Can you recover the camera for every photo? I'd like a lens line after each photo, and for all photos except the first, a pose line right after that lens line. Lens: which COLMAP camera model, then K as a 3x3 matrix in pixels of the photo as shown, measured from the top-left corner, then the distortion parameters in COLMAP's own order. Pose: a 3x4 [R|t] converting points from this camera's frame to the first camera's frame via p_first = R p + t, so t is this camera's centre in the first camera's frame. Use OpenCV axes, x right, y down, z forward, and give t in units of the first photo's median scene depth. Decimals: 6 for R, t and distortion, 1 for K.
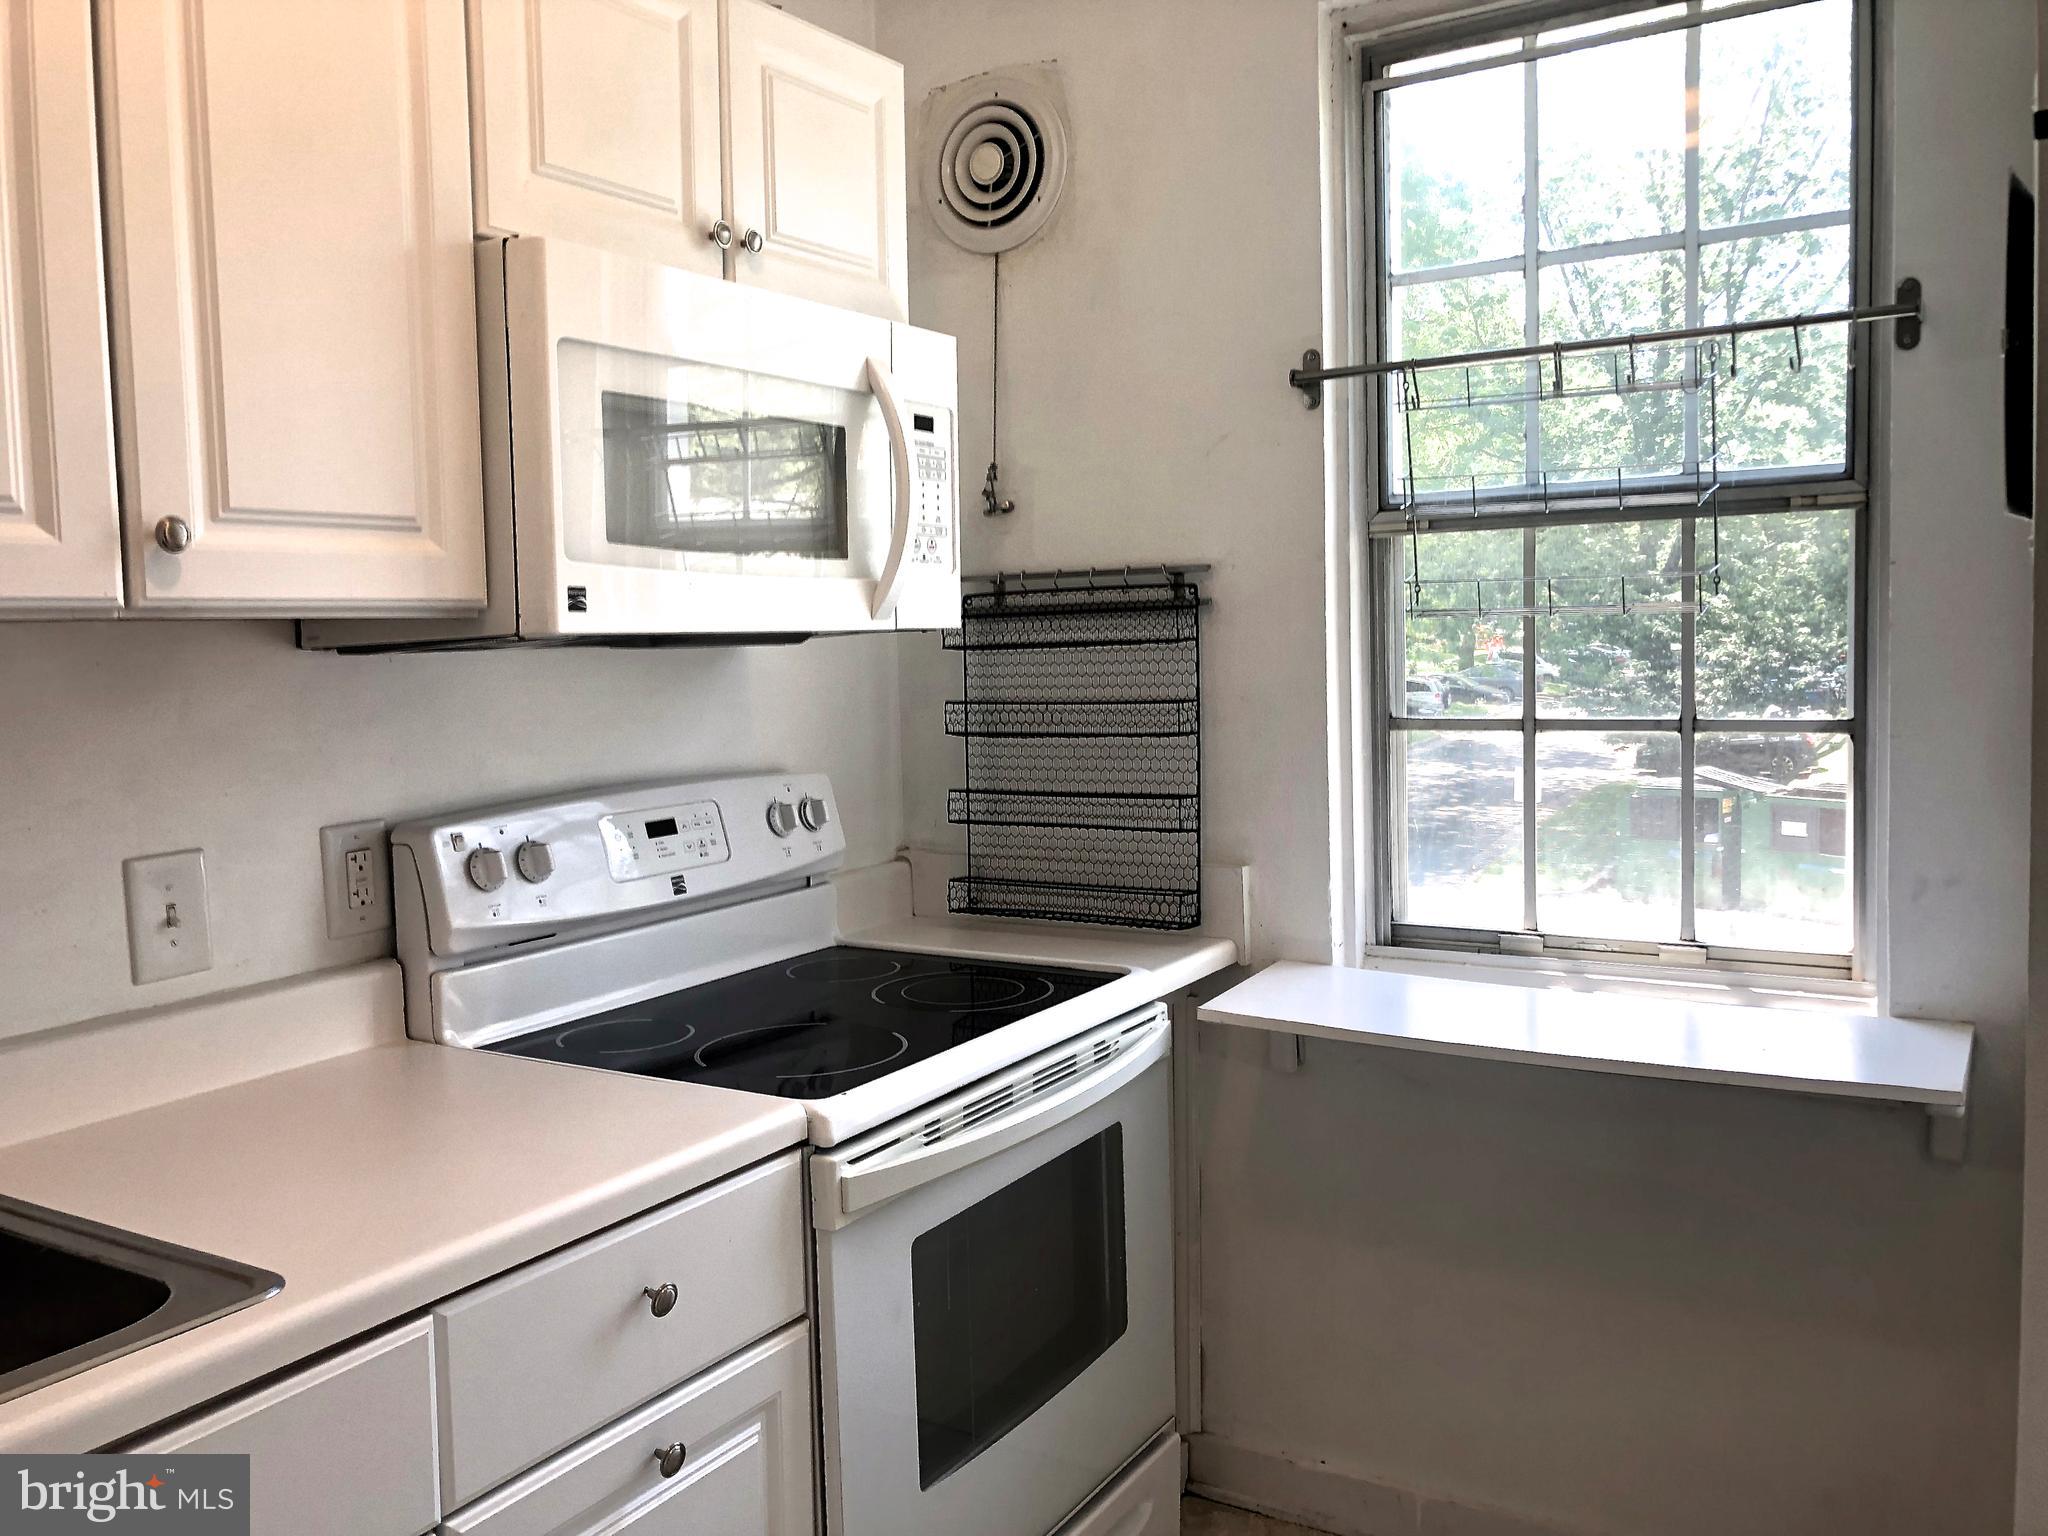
lens RADIAL K [[1671.5, 0, 1018.2], [0, 1671.5, 766.7], [0, 0, 1]] dist [0.049483, -0.100126]
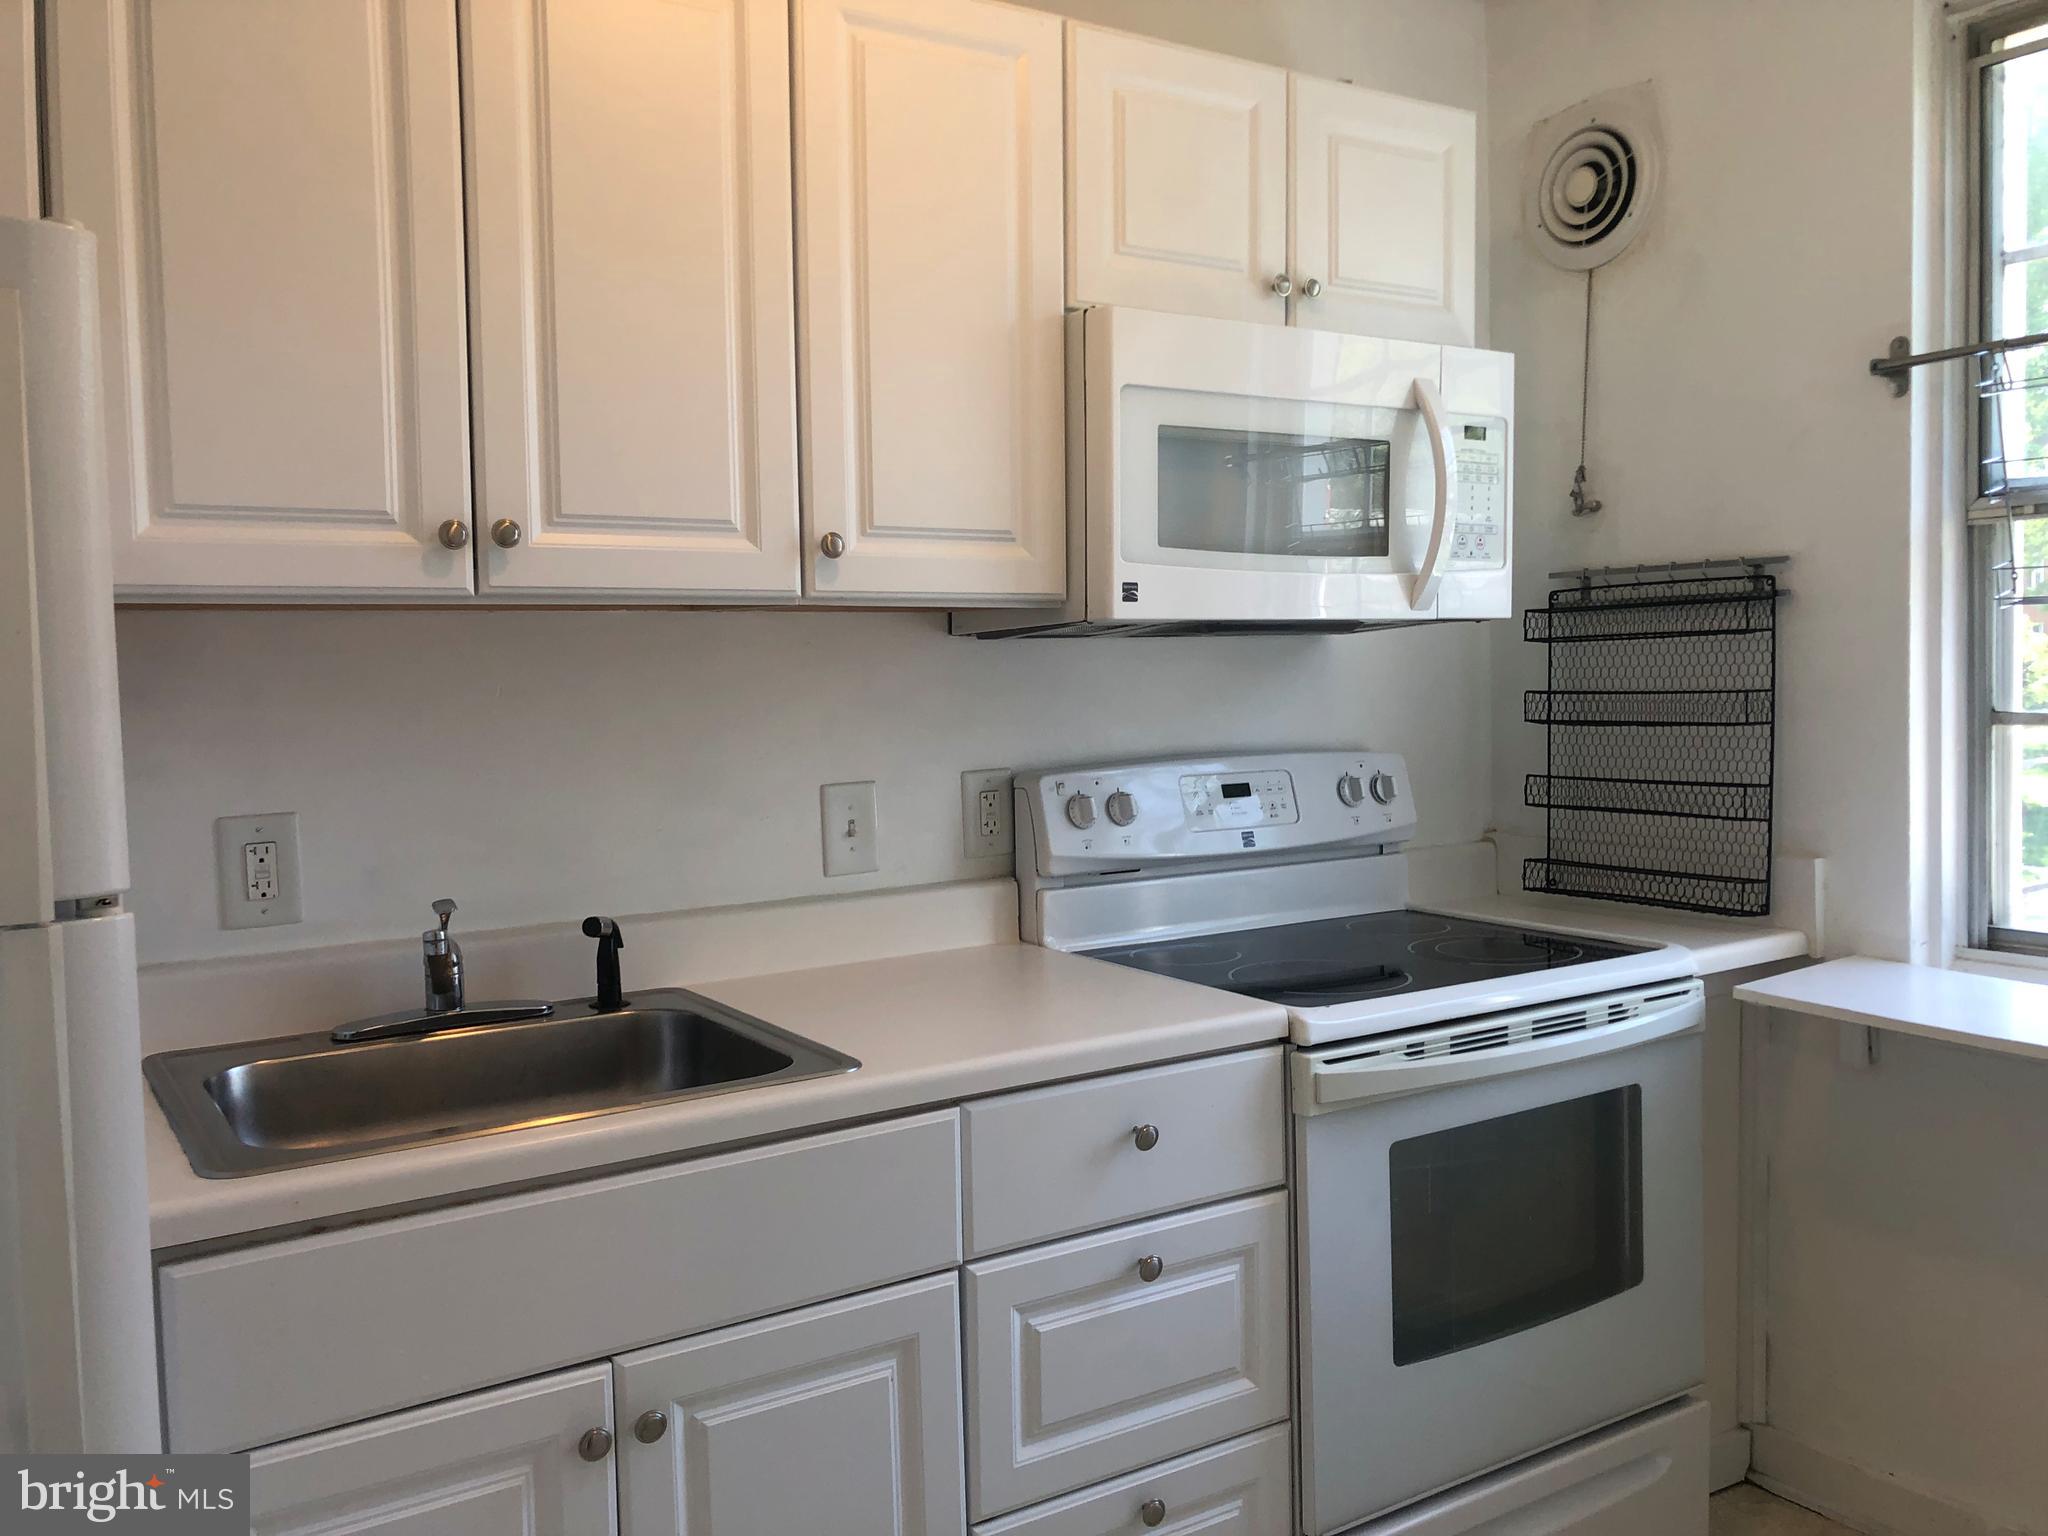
lens RADIAL K [[1667.8, 0, 1028.0], [0, 1667.8, 761.2], [0, 0, 1]] dist [0.033006, -0.029361]
pose [[0.900819, 0.031649, -0.433039, 0.160113], [-0.037372, 0.999290, -0.004708, 0.027392], [0.432583, 0.020424, 0.901363, -0.118492]]
